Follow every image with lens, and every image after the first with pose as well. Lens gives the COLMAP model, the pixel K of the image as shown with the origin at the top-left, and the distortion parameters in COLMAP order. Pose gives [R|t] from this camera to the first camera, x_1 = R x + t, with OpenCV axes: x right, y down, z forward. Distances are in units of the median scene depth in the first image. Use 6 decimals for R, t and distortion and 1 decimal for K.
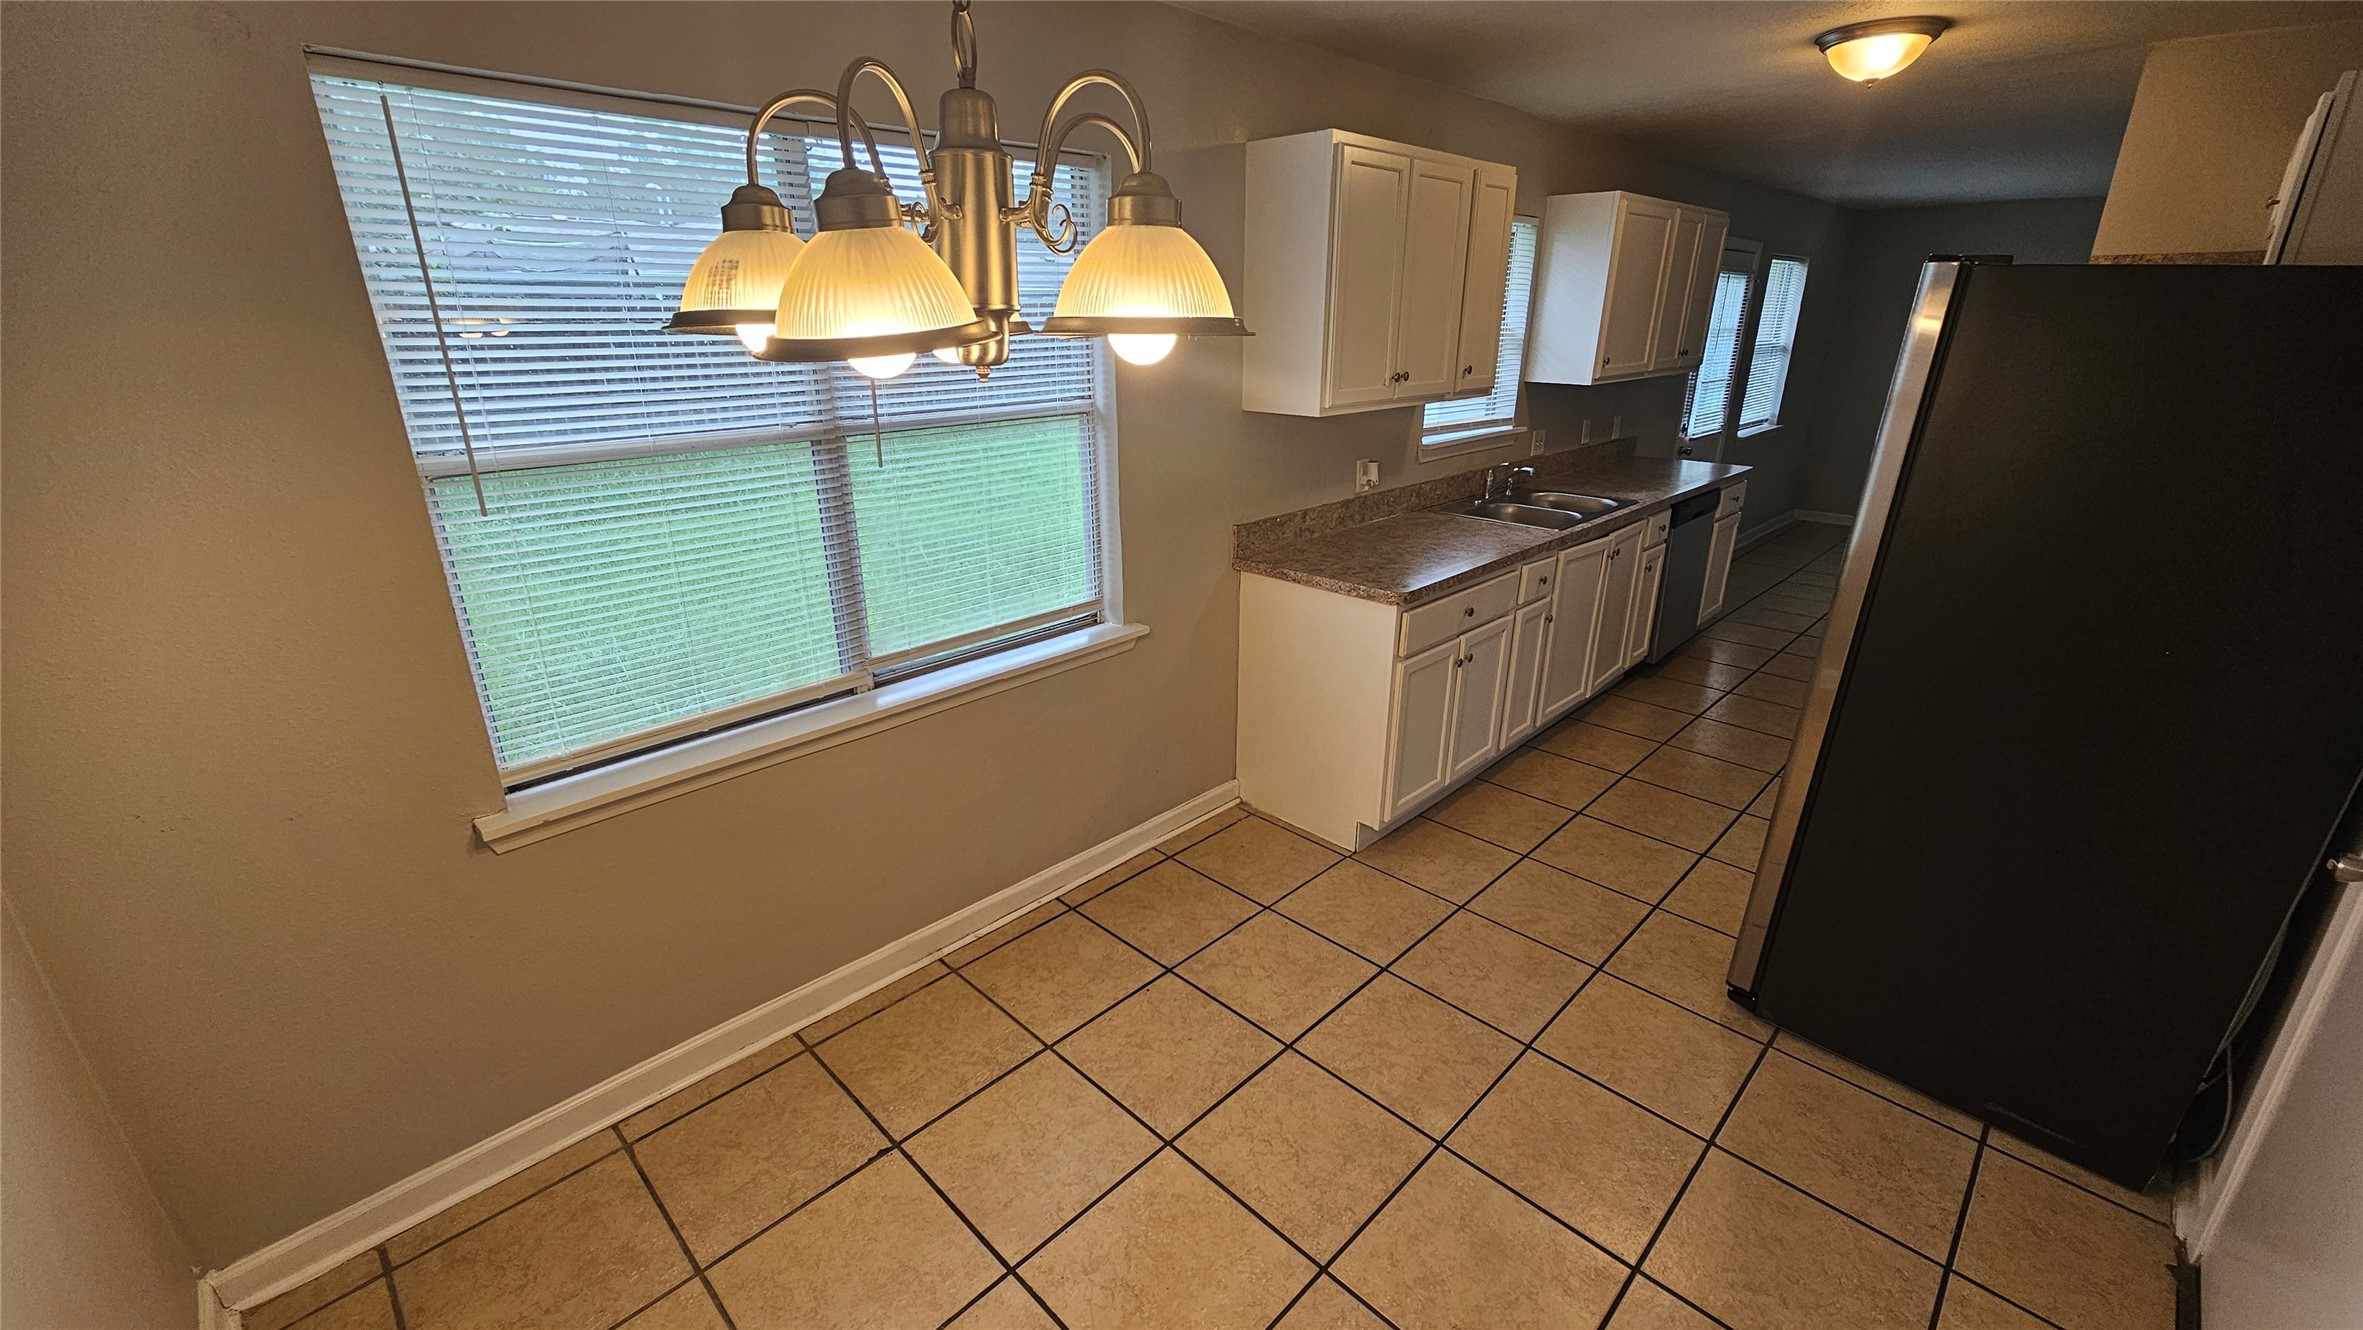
lens RADIAL K [[970.5, 0, 1192.1], [0, 970.5, 663.7], [0, 0, 1]] dist [0.000366, -0.001378]
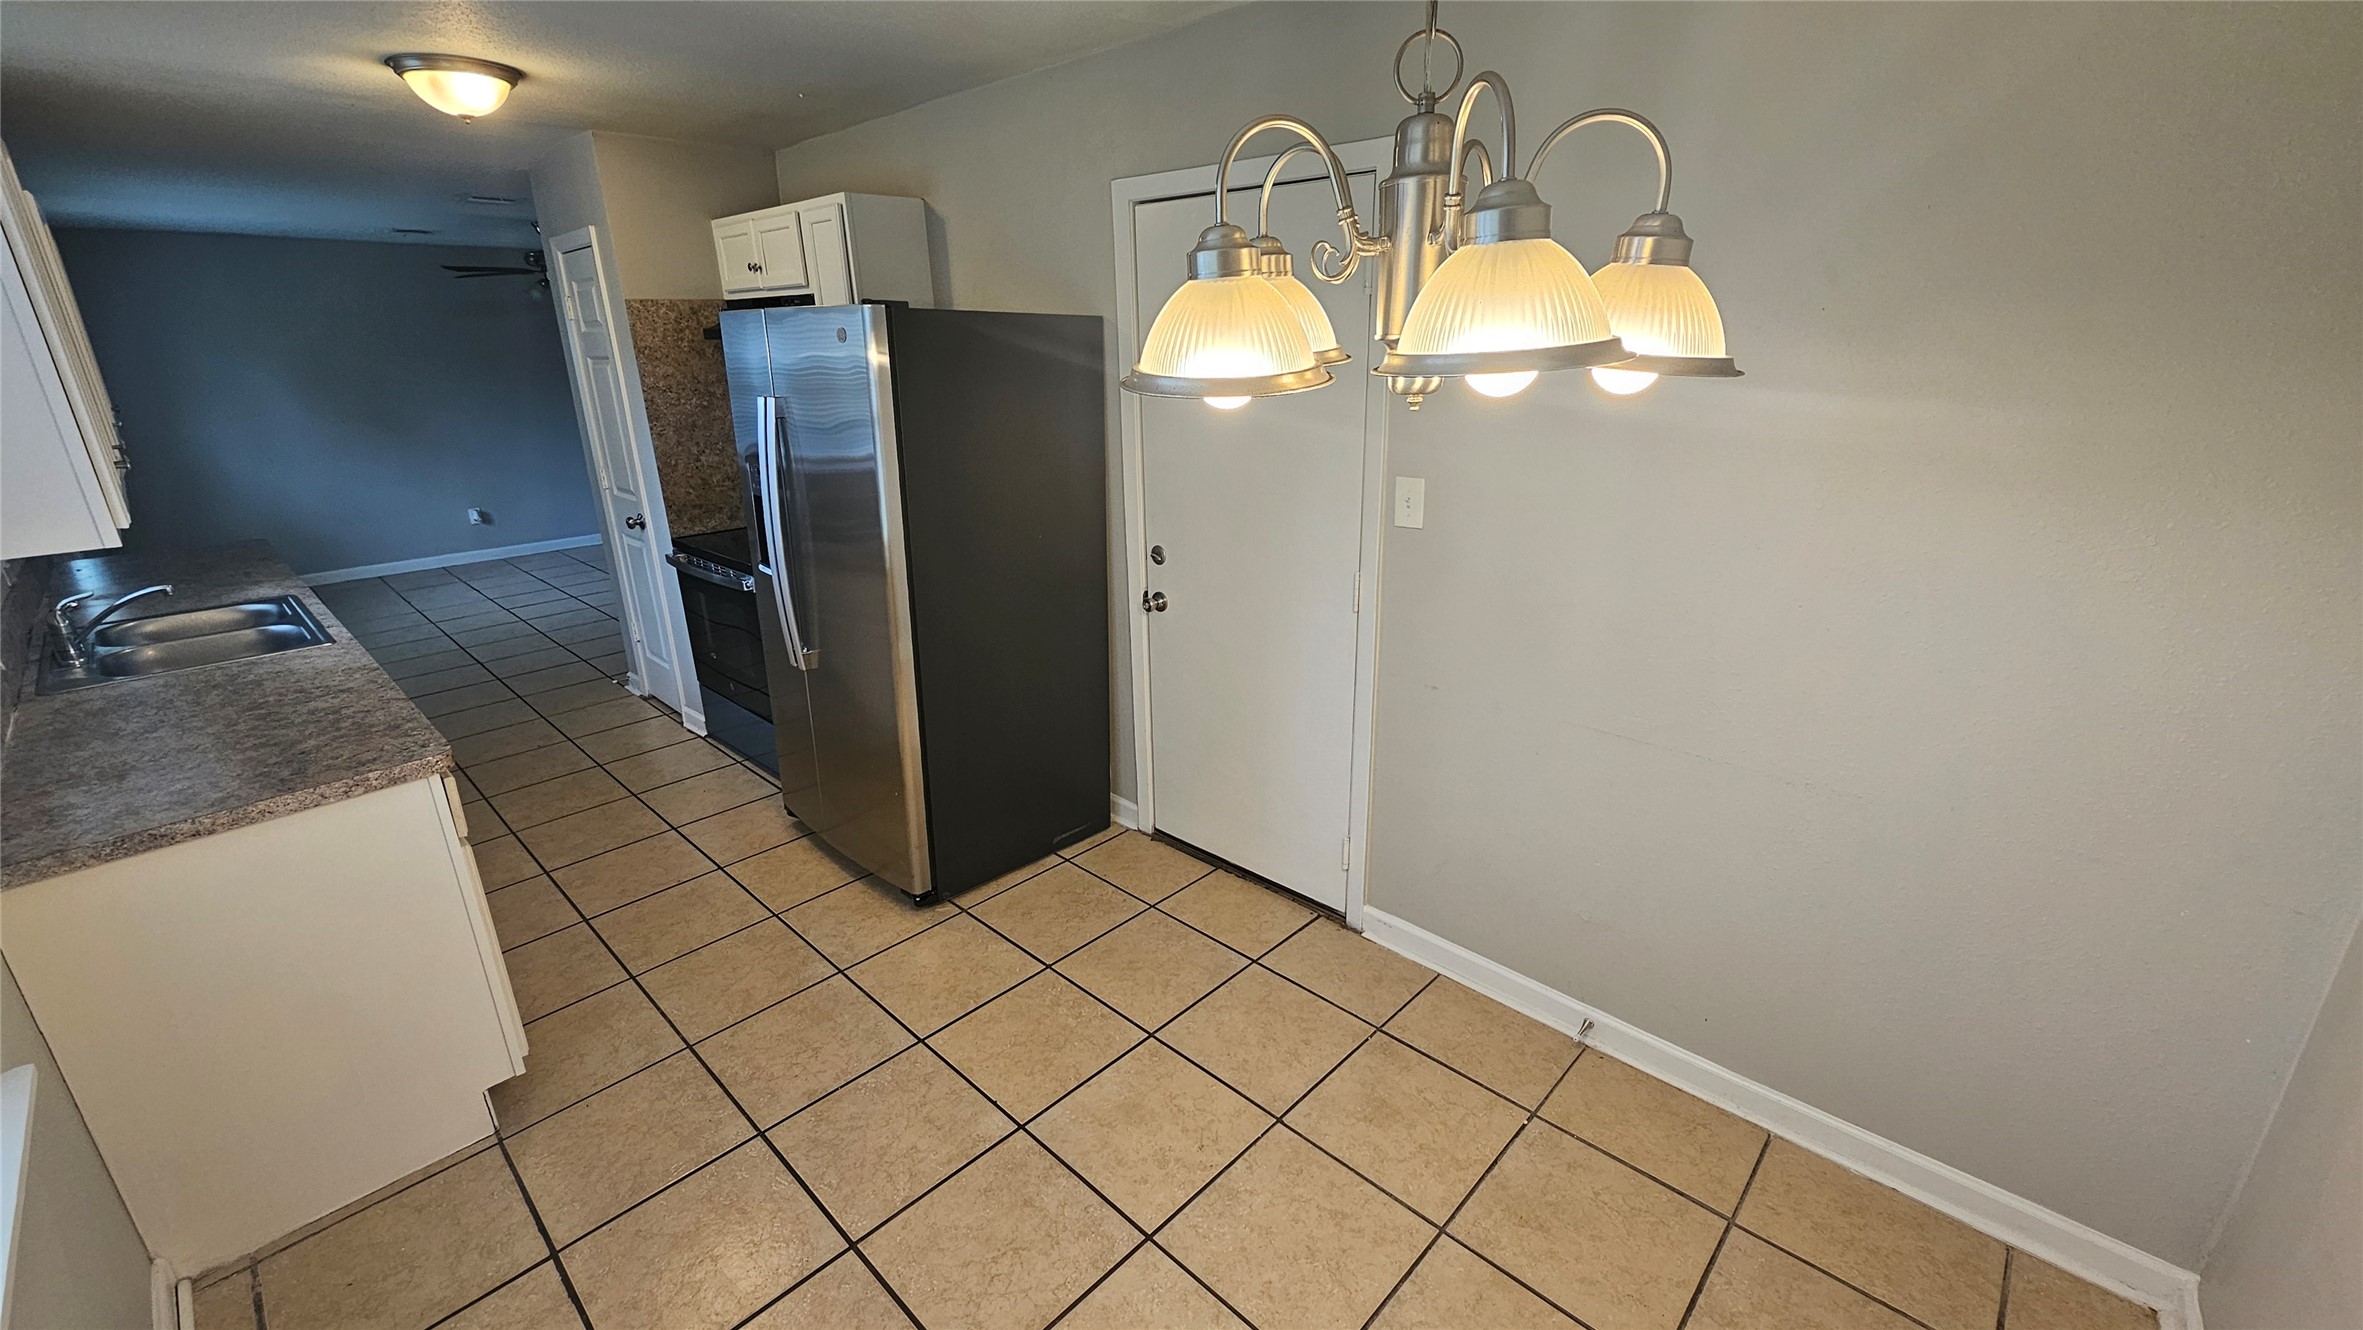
lens RADIAL K [[970.5, 0, 1169.3], [0, 970.5, 664.4], [0, 0, 1]] dist [0.000366, -0.001378]
pose [[-0.003701, -0.326861, 0.945065, -0.305644], [0.357866, 0.882049, 0.306468, -0.111837], [-0.933766, 0.339341, 0.113708, 0.300928]]
